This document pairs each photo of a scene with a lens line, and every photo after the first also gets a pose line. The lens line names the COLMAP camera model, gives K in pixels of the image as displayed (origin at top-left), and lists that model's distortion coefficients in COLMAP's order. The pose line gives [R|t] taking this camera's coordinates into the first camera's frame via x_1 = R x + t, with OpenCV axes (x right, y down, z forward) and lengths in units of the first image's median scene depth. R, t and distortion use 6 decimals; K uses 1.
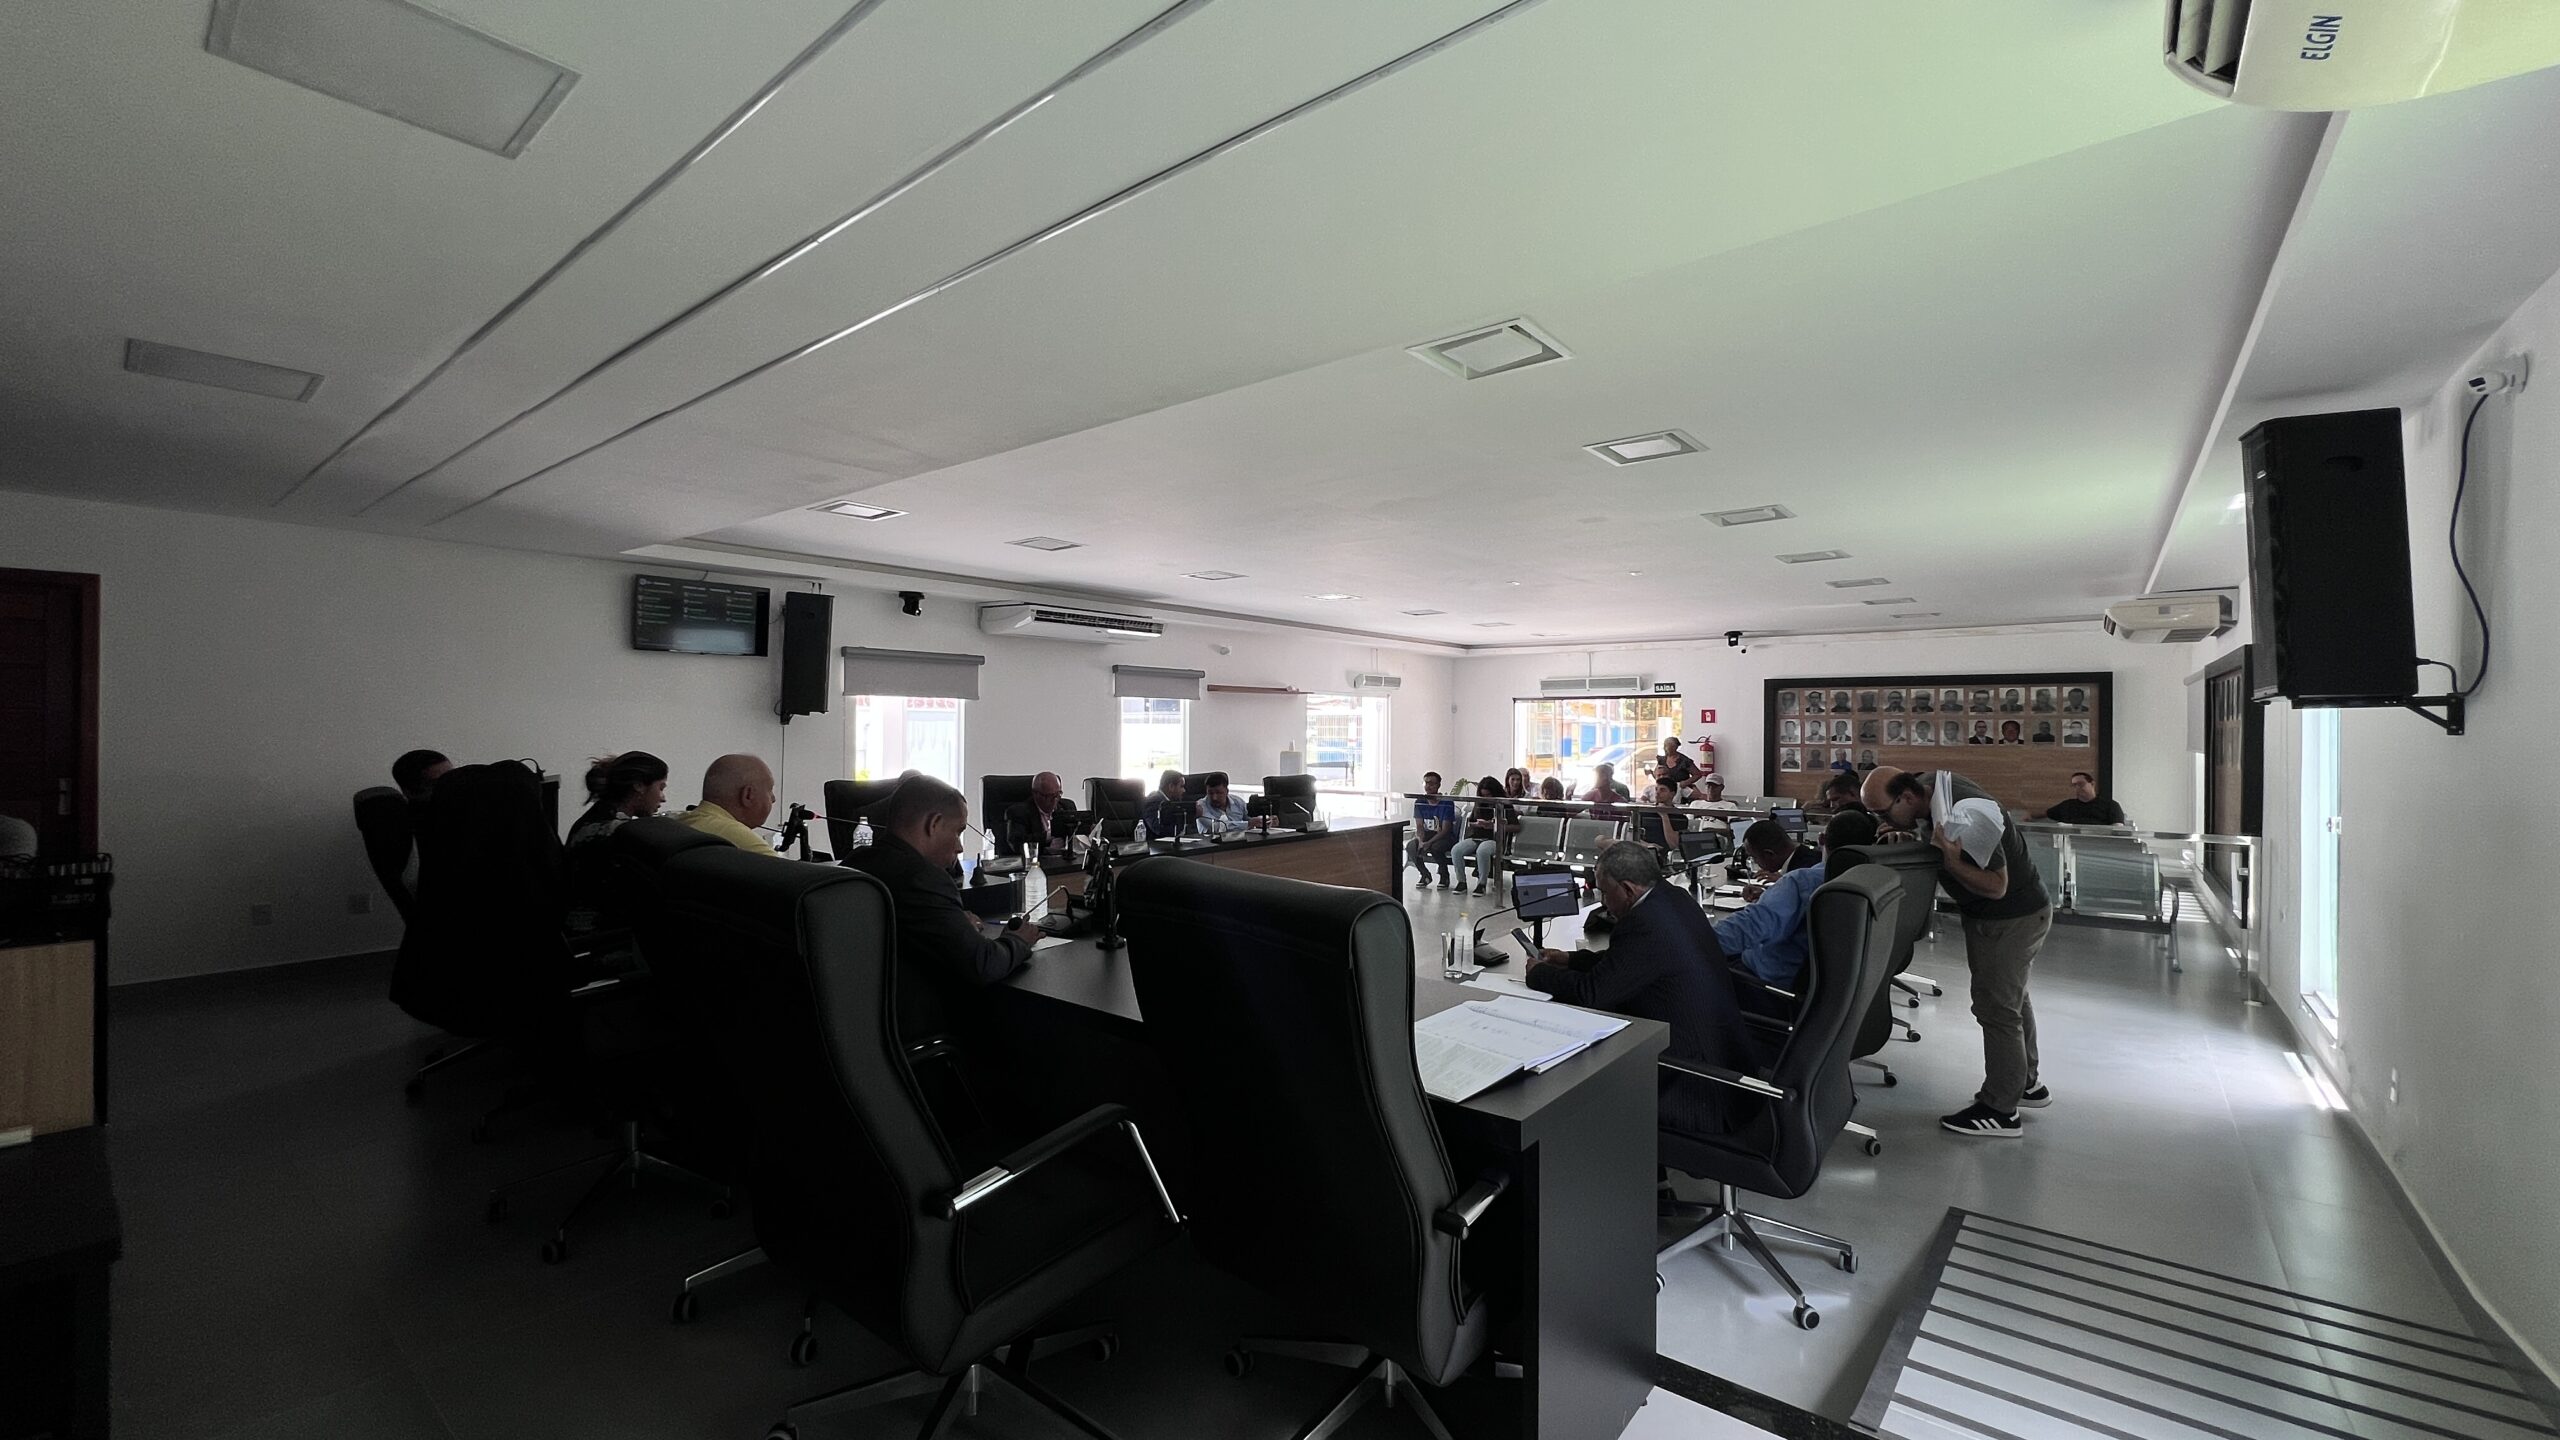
lens RADIAL K [[1010.8, 0, 1284.5], [0, 1010.8, 722.8], [0, 0, 1]] dist [-0.002686, 0.000030]
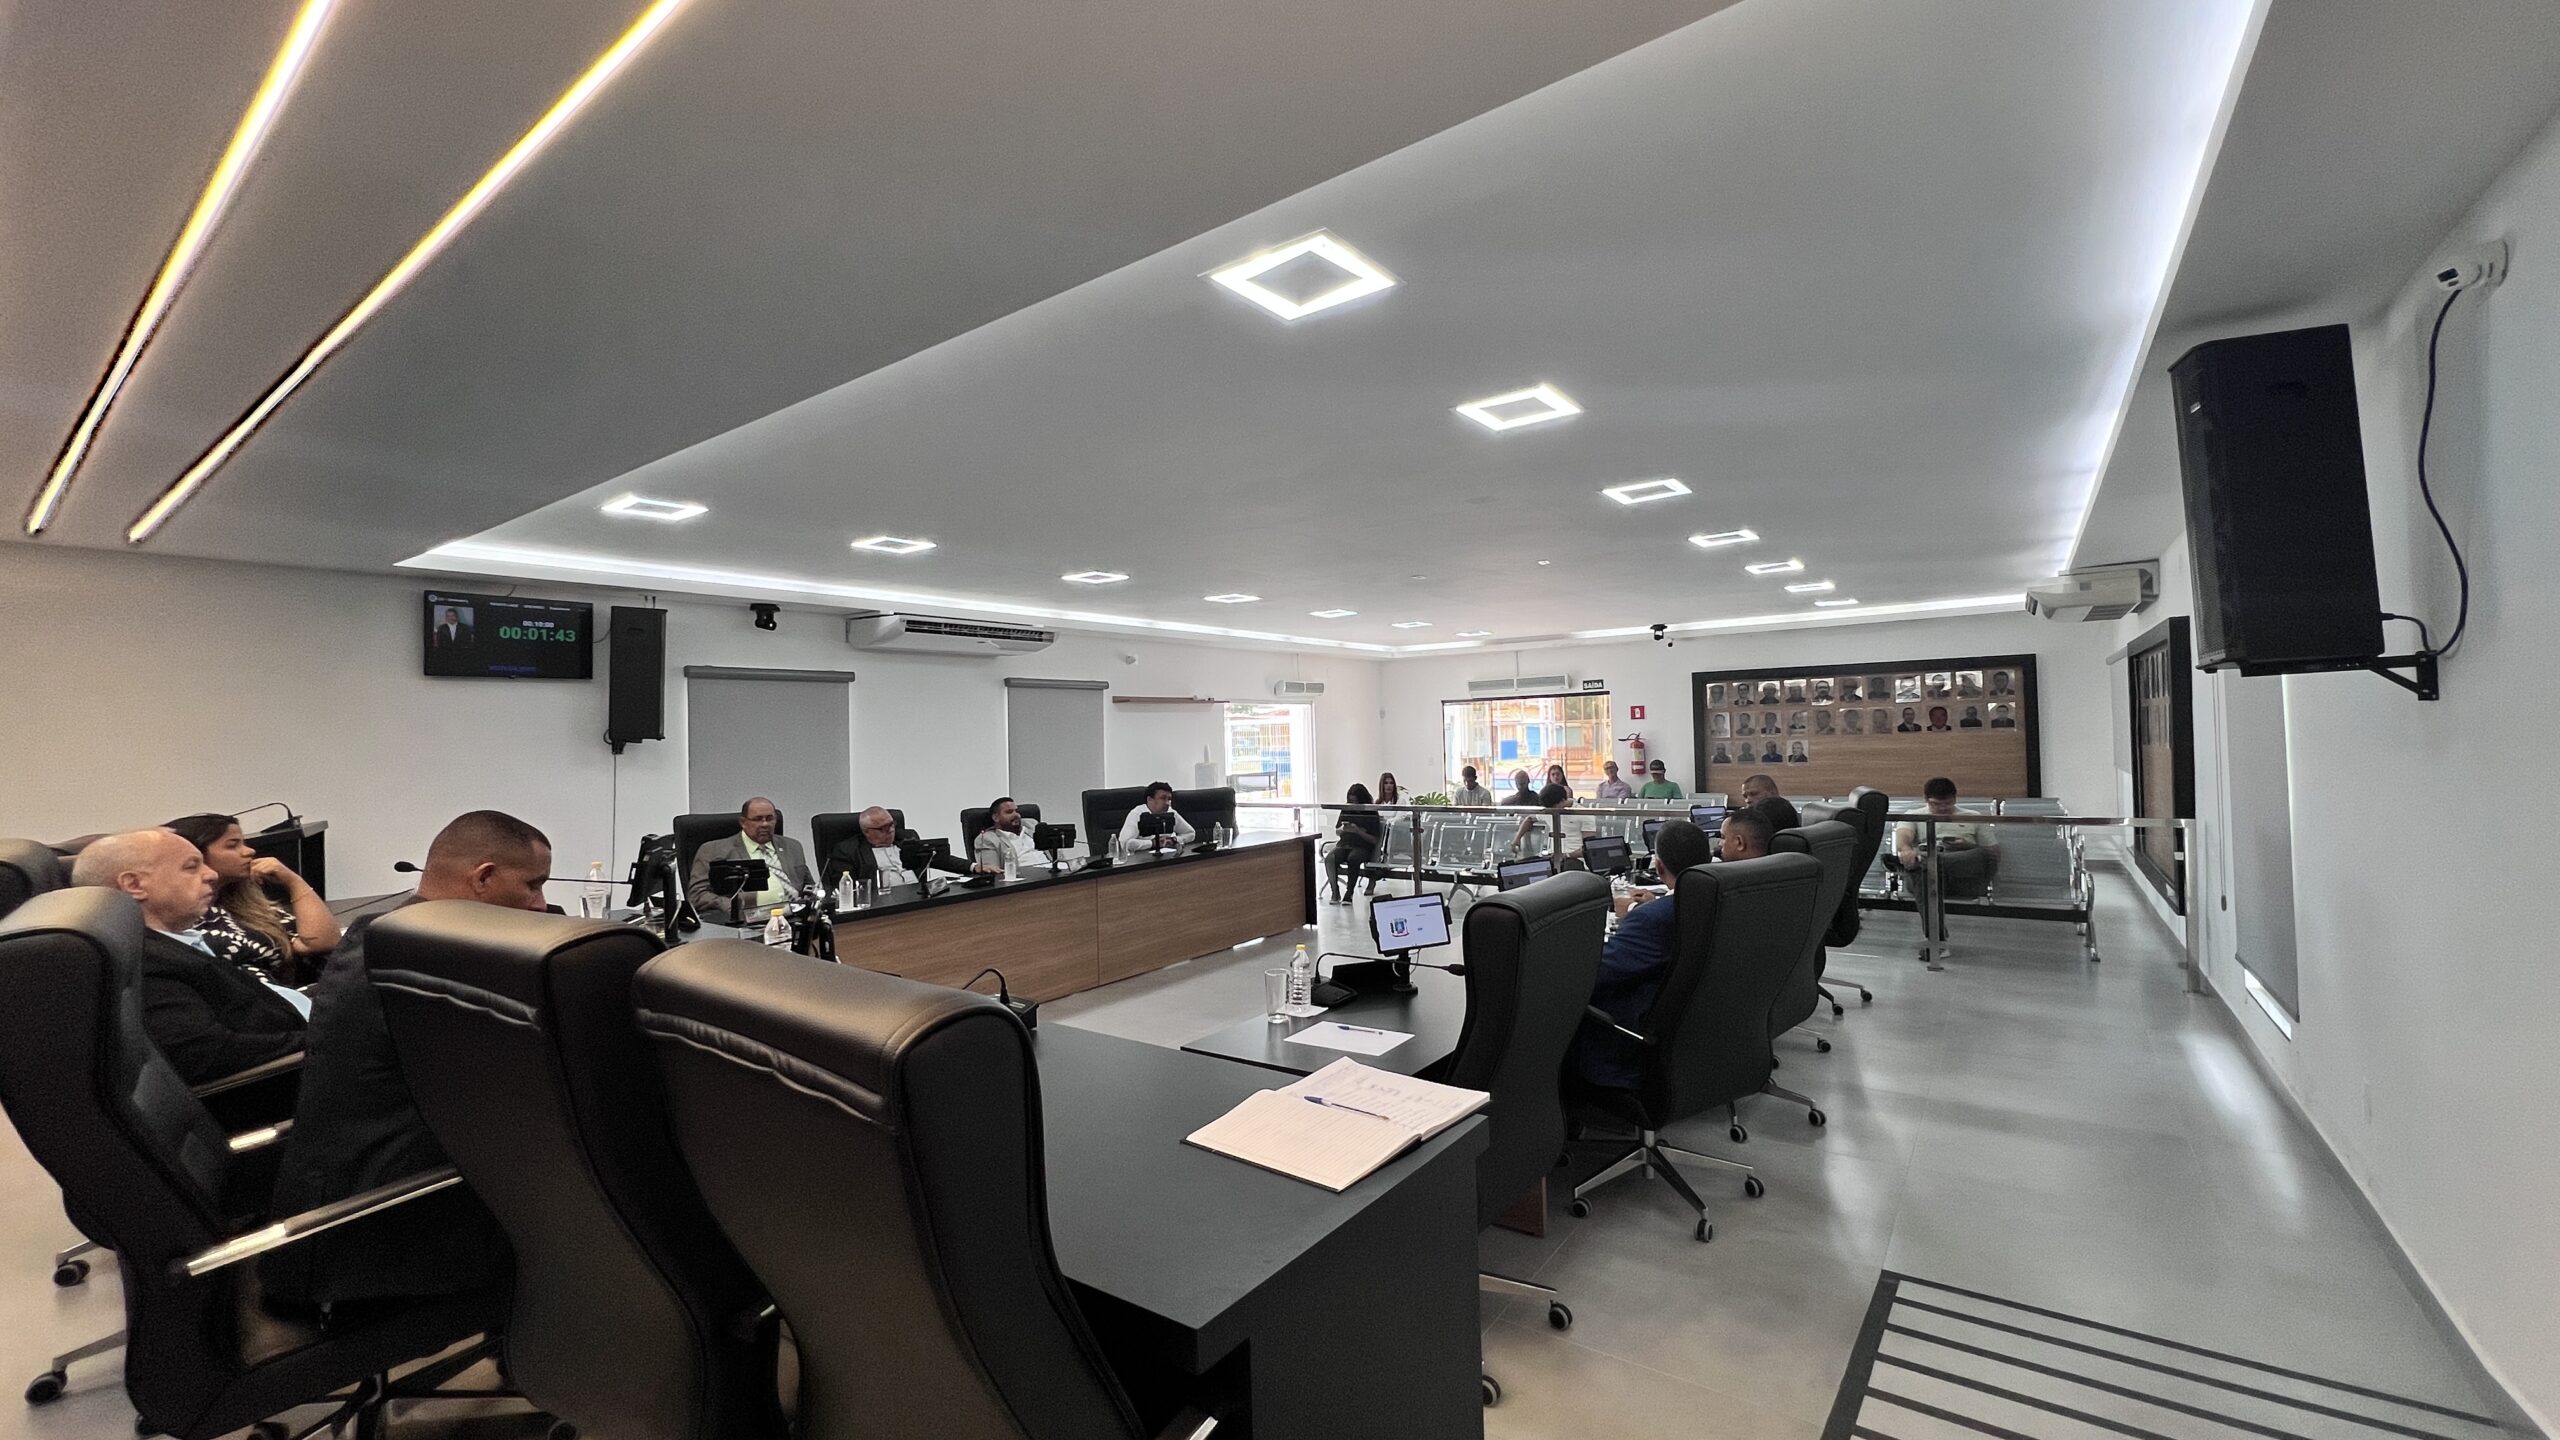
lens RADIAL K [[1010.8, 0, 1283.1], [0, 1010.8, 721.6], [0, 0, 1]] dist [-0.002686, 0.000030]
pose [[0.998398, -0.032893, 0.046044, 0.050566], [0.033443, 0.999378, -0.011227, 0.002458], [-0.045647, 0.012749, 0.998876, 0.063854]]
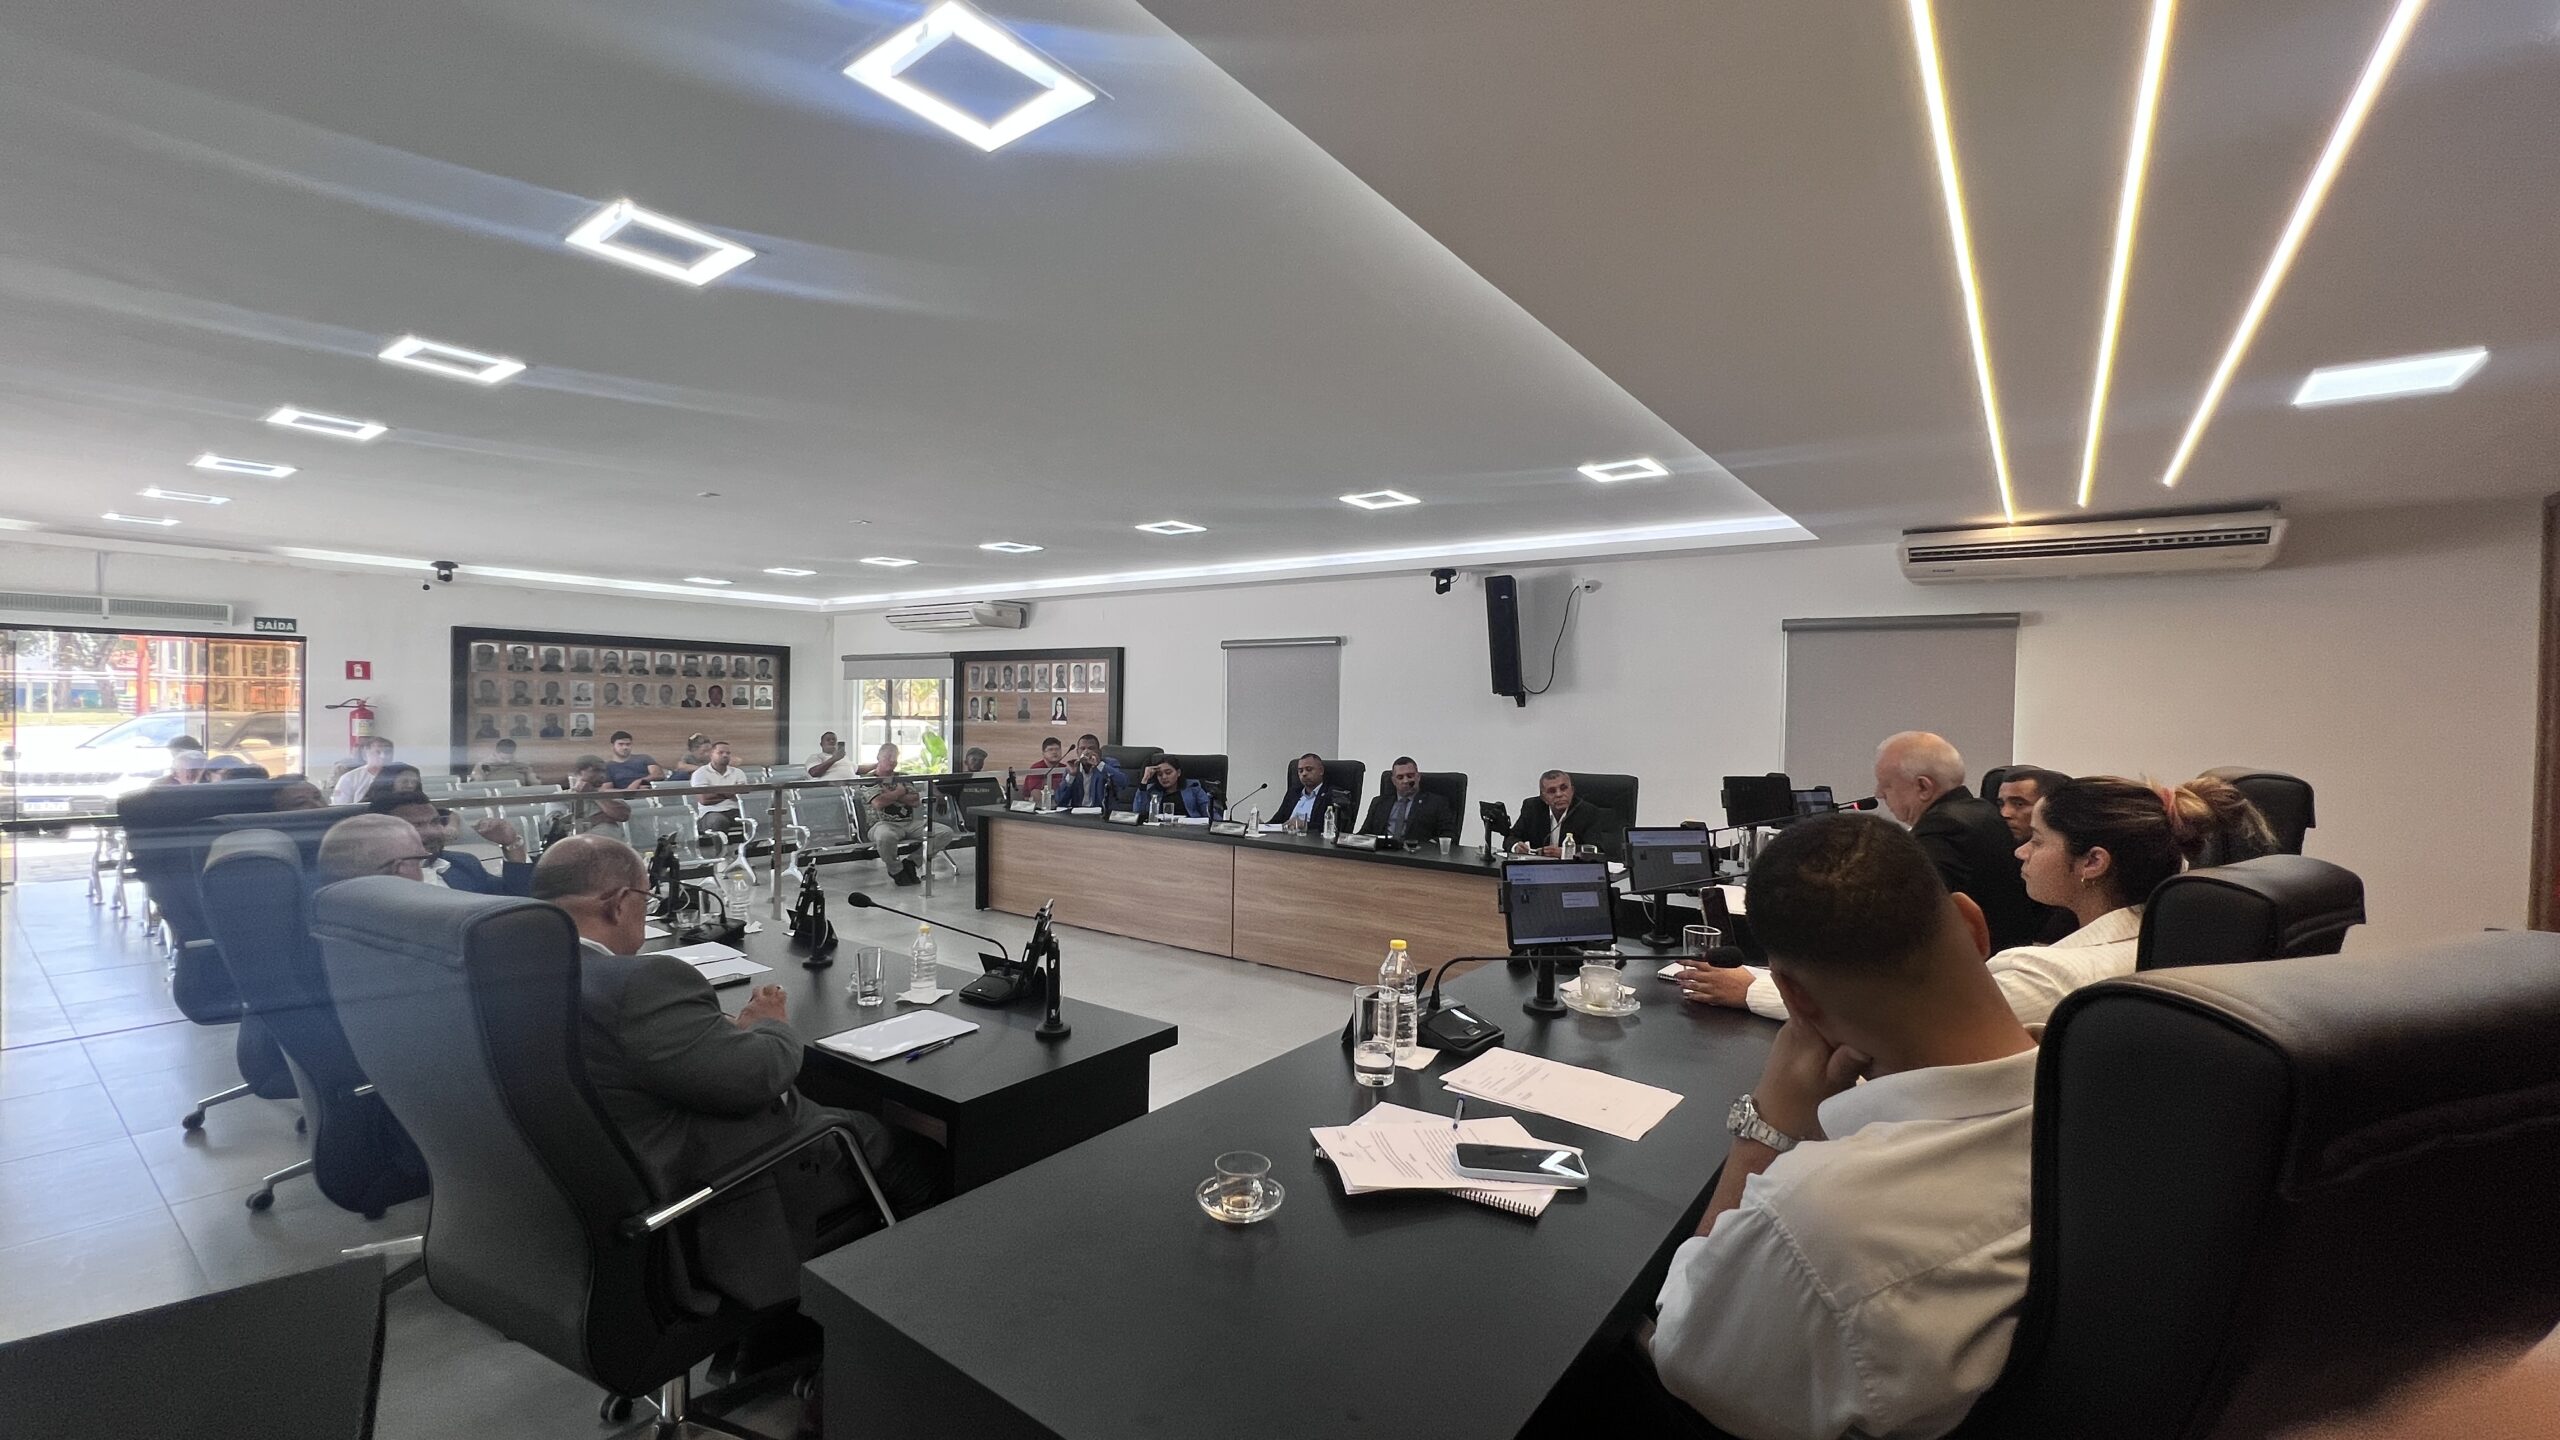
lens RADIAL K [[1010.8, 0, 1292.4], [0, 1010.8, 722.1], [0, 0, 1]] dist [-0.002686, 0.000030]
pose [[-0.041344, -0.024581, 0.998843, -0.505008], [-0.025254, 0.999404, 0.023550, -0.005101], [-0.998826, -0.024251, -0.041940, 0.562481]]
